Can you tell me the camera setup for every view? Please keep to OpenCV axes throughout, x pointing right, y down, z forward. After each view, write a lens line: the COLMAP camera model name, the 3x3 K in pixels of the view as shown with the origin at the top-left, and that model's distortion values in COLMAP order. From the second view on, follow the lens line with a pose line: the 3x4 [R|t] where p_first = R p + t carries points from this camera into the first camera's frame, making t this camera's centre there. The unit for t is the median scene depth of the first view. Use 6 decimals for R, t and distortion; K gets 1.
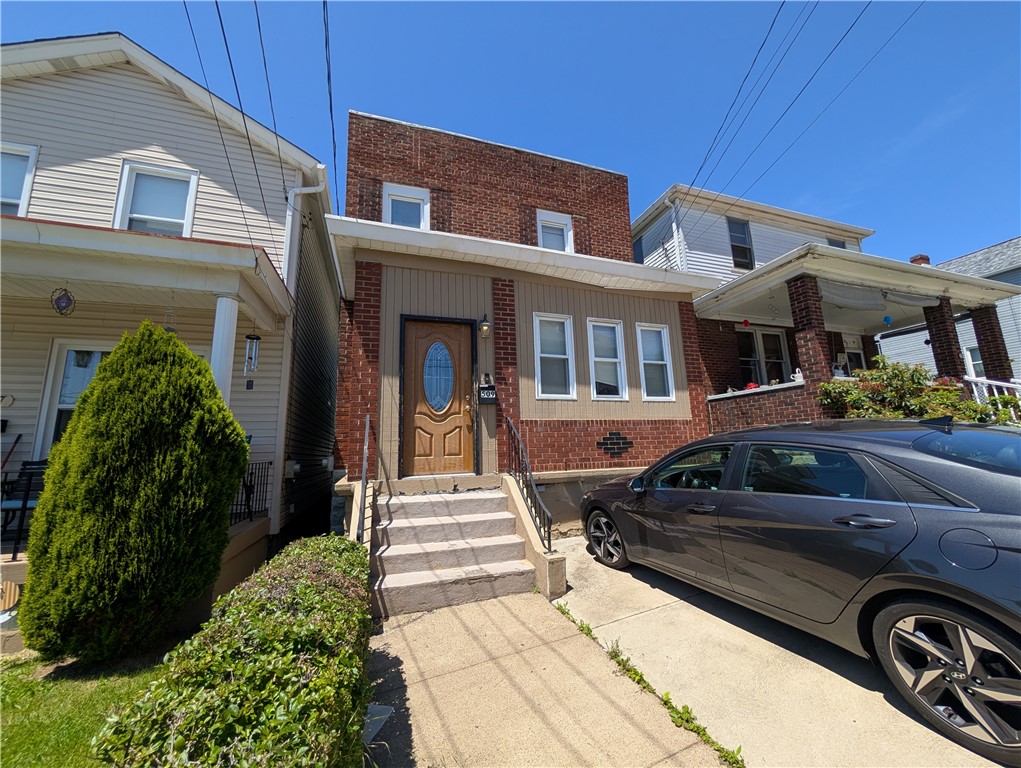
lens RADIAL K [[387.7, 0, 513.3], [0, 387.7, 381.8], [0, 0, 1]] dist [-0.002624, 0.000565]
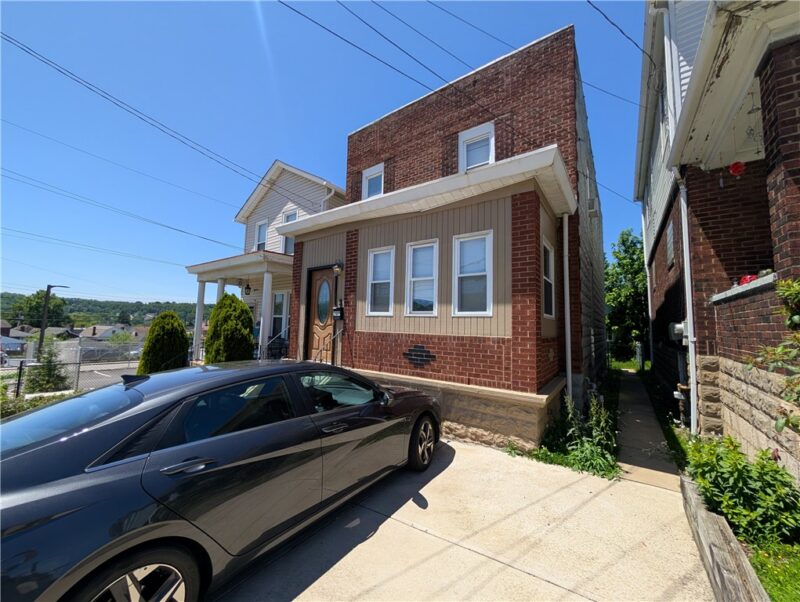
lens RADIAL K [[303.8, 0, 401.1], [0, 303.8, 299.9], [0, 0, 1]] dist [-0.002624, 0.000565]
pose [[0.573760, -0.026510, -0.818594, 0.944930], [0.098195, 0.994493, 0.036619, -0.036104], [0.813116, -0.101392, 0.573204, 0.471306]]
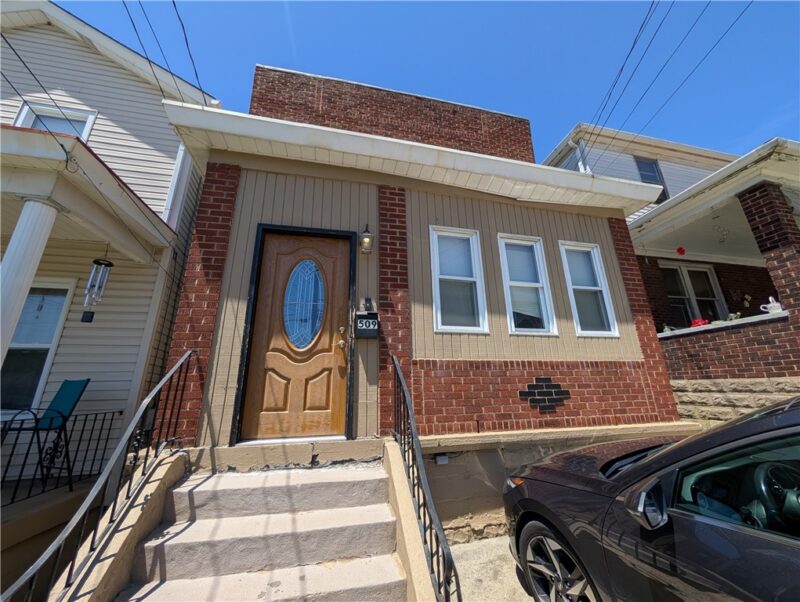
lens RADIAL K [[303.8, 0, 402.0], [0, 303.8, 299.9], [0, 0, 1]] dist [-0.002624, 0.000565]
pose [[0.994824, -0.019836, -0.099658, 0.053535], [0.007706, 0.992664, -0.120657, 0.050274], [0.101321, 0.119264, 0.987679, 0.380438]]
